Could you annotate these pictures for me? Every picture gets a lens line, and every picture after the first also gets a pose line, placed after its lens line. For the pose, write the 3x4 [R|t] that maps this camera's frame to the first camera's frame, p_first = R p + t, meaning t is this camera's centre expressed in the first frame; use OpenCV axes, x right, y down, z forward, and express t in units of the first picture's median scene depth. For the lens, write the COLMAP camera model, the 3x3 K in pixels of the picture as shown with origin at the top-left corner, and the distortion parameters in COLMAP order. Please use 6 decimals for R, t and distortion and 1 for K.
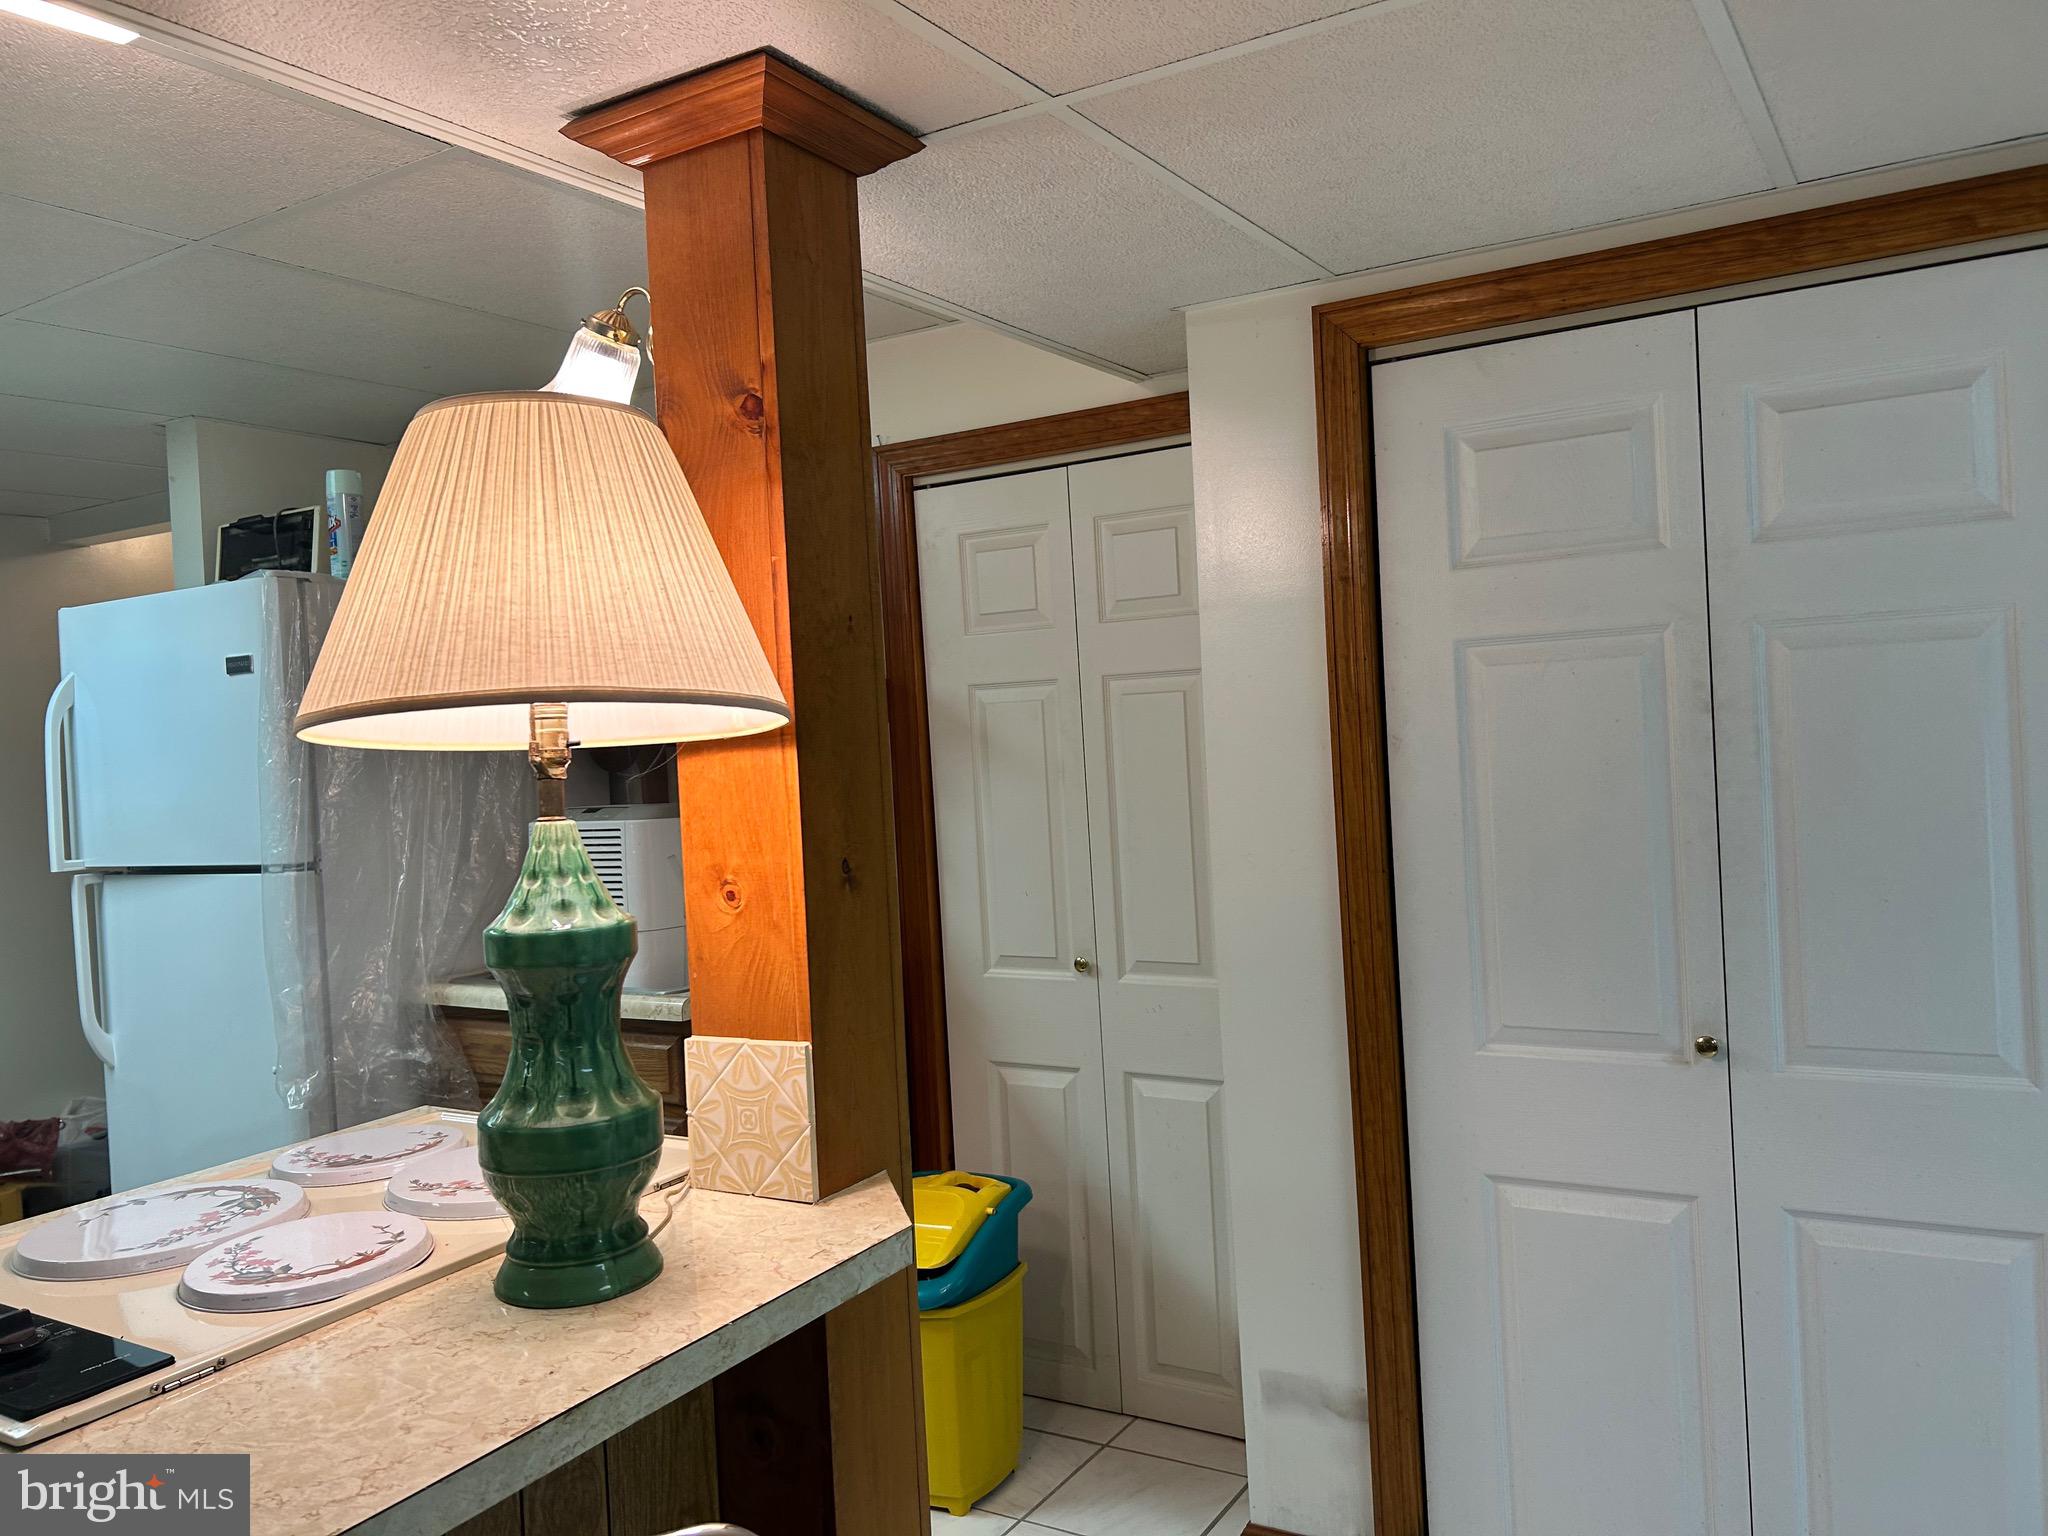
lens RADIAL K [[1534.3, 0, 1034.0], [0, 1534.3, 753.1], [0, 0, 1]] dist [0.037745, -0.012910]
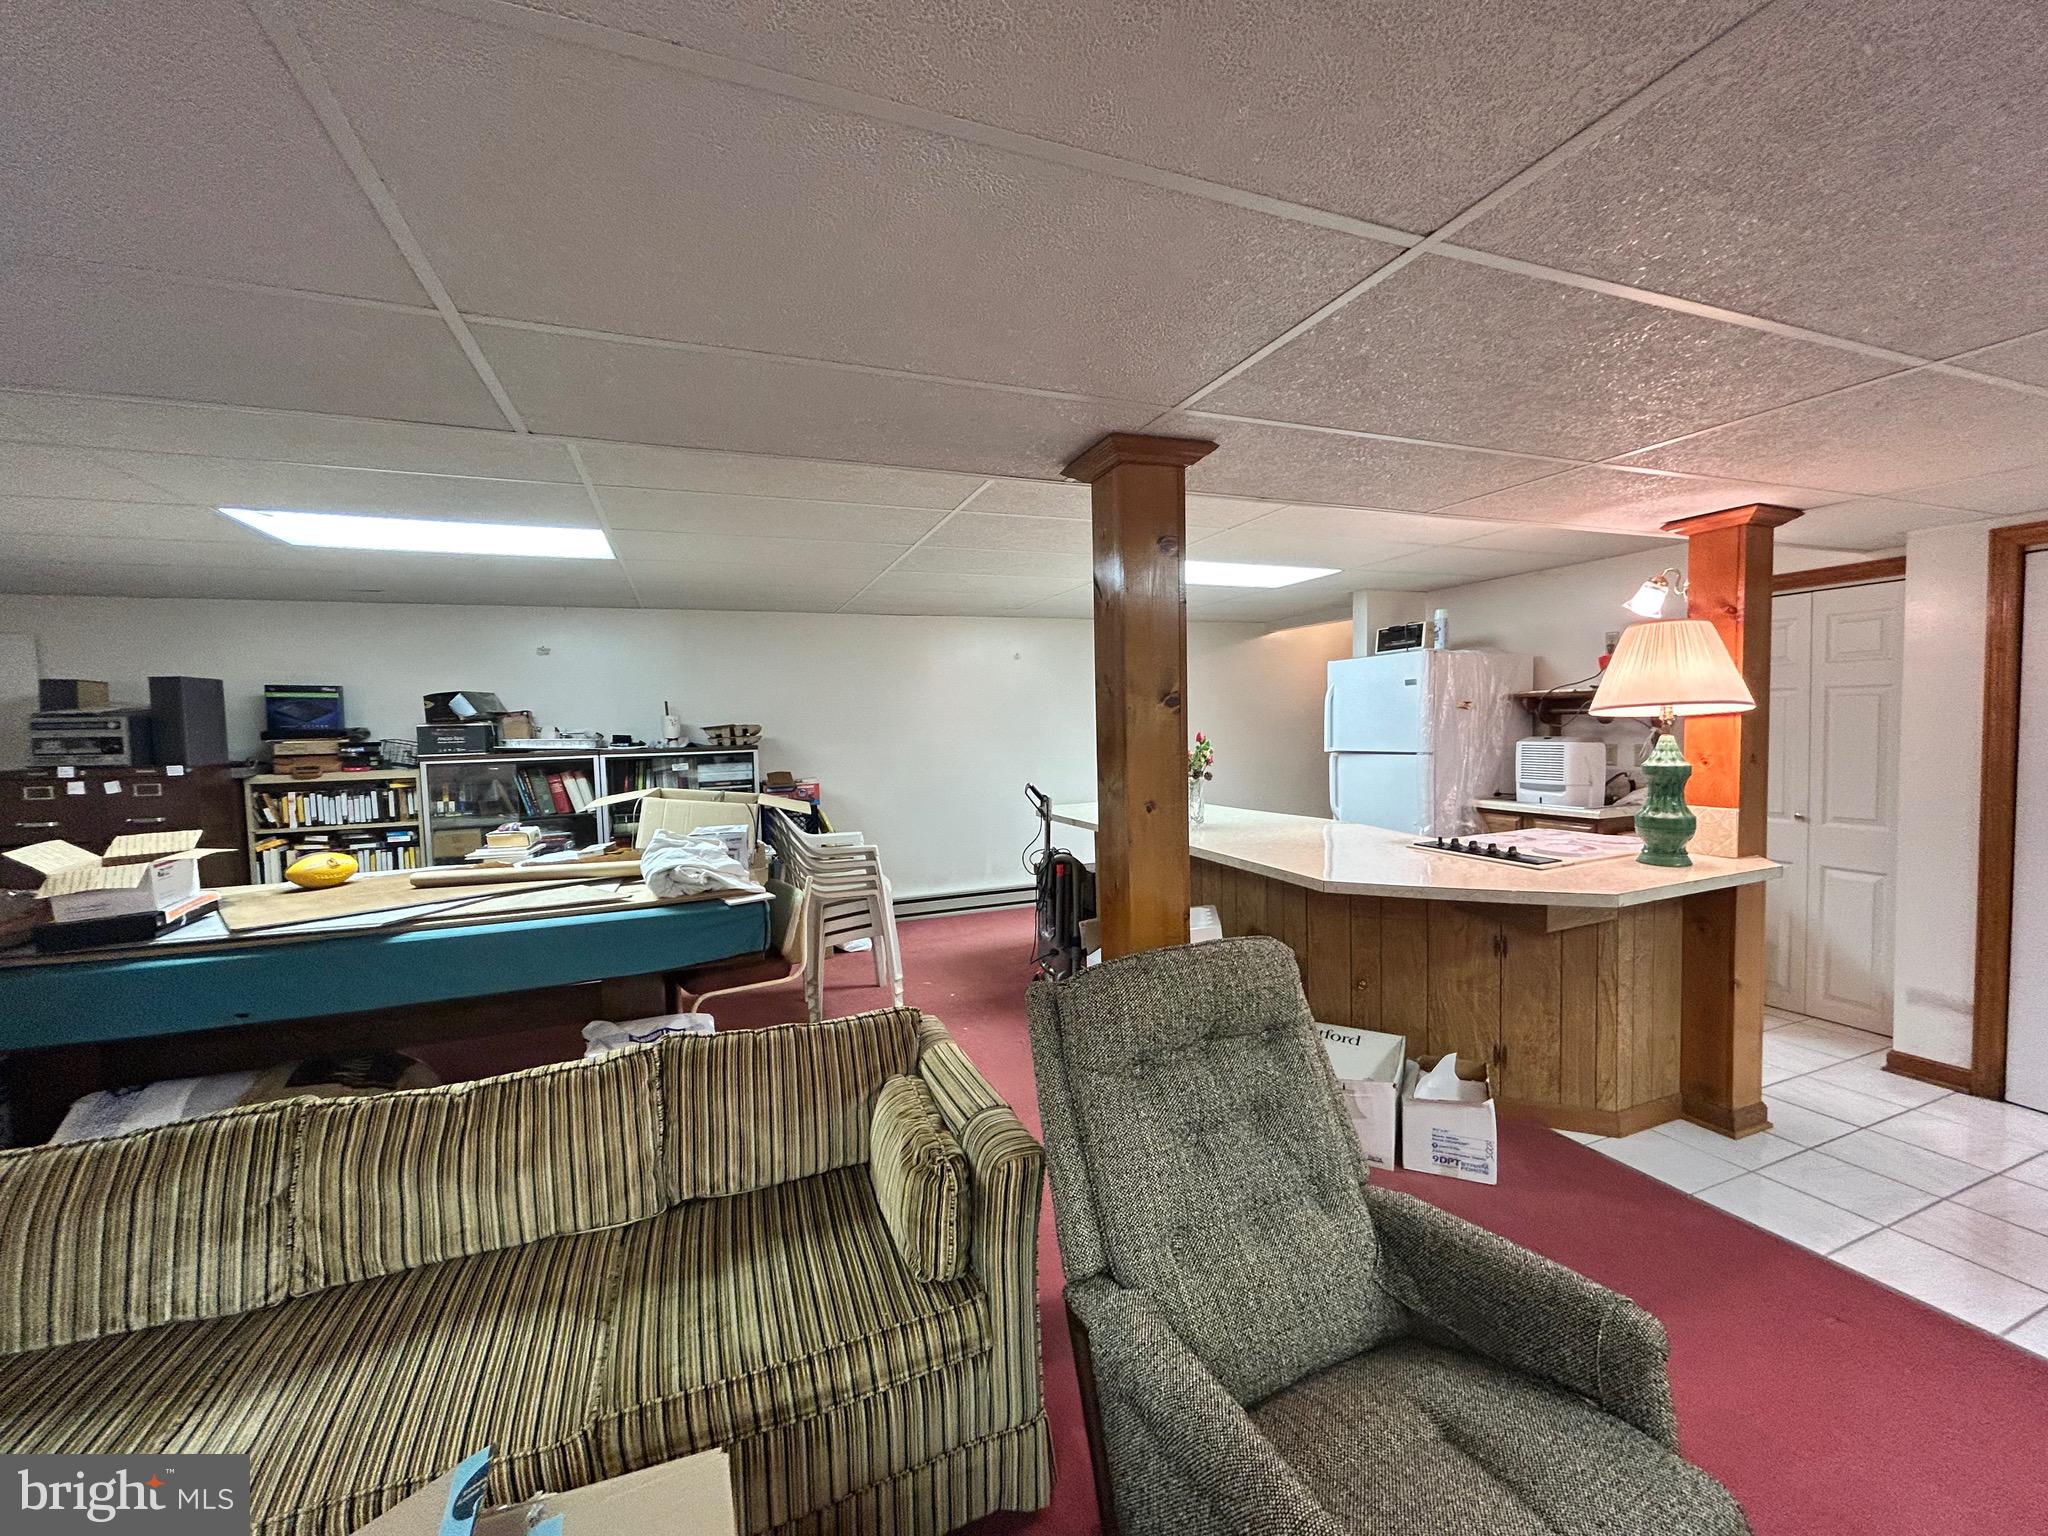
lens RADIAL K [[821.0, 0, 1020.1], [0, 821.0, 766.4], [0, 0, 1]] dist [-0.007303, 0.000212]
pose [[0.792964, 0.065186, -0.605771, -0.213527], [-0.025905, 0.996968, 0.073372, 0.008799], [0.608717, -0.042489, 0.792249, -0.871143]]
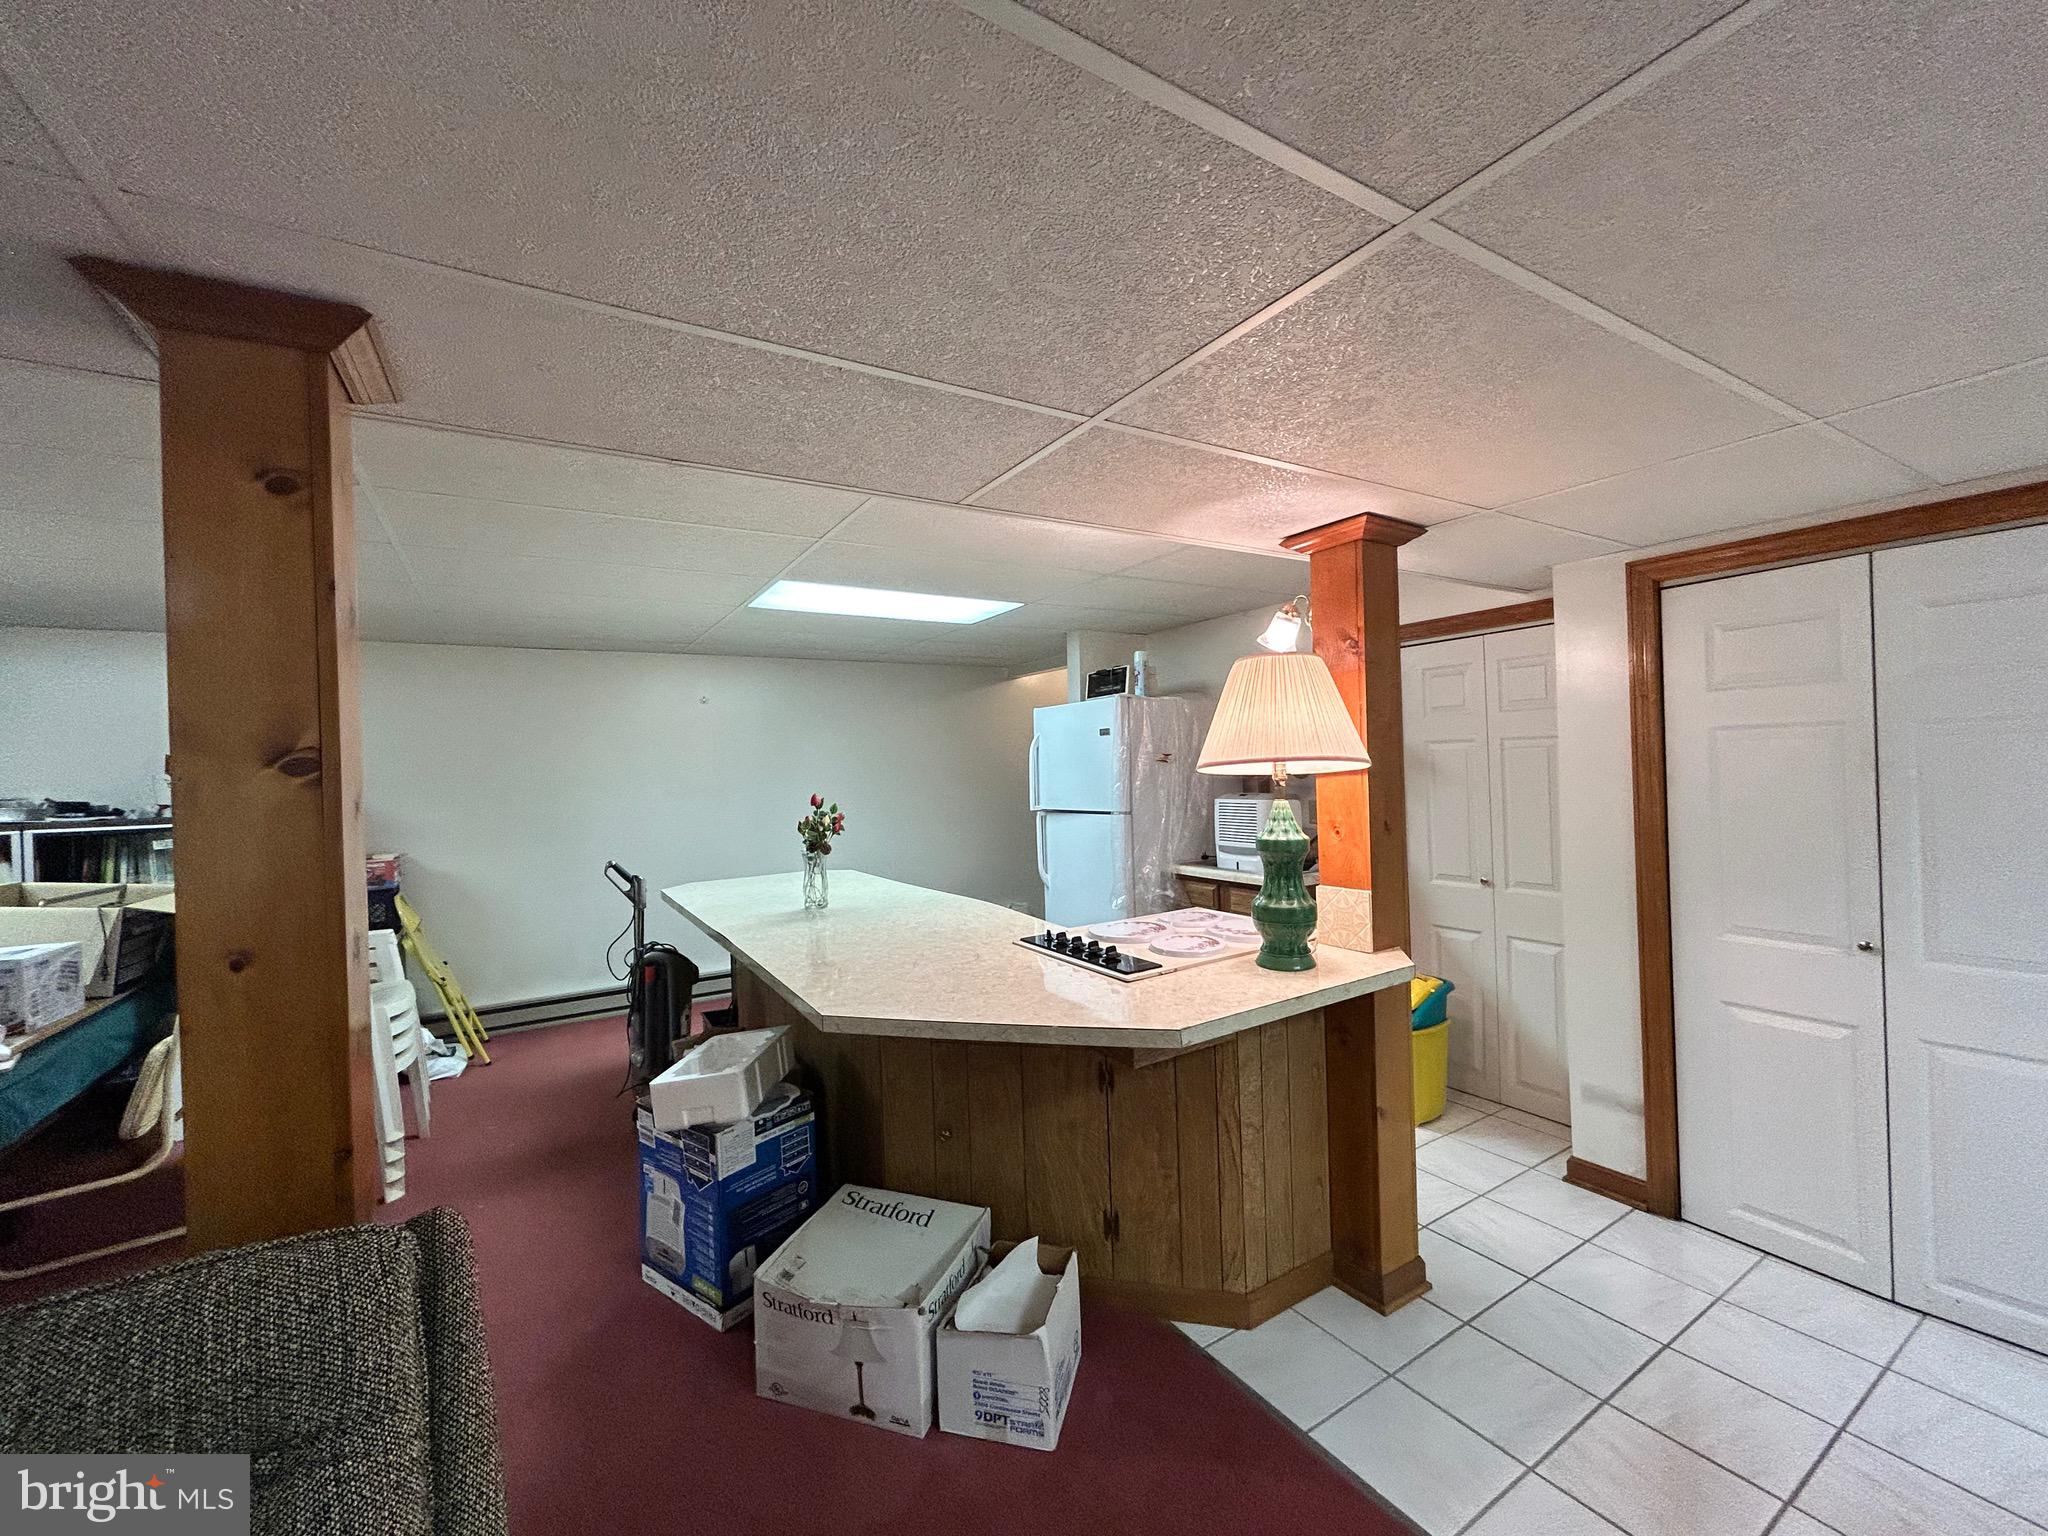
lens RADIAL K [[821.0, 0, 1022.7], [0, 821.0, 766.2], [0, 0, 1]] dist [-0.007303, 0.000212]
pose [[0.889637, 0.024836, -0.455993, -0.030355], [-0.023416, 0.999687, 0.008766, -0.012818], [0.456068, 0.002879, 0.889940, -0.334430]]
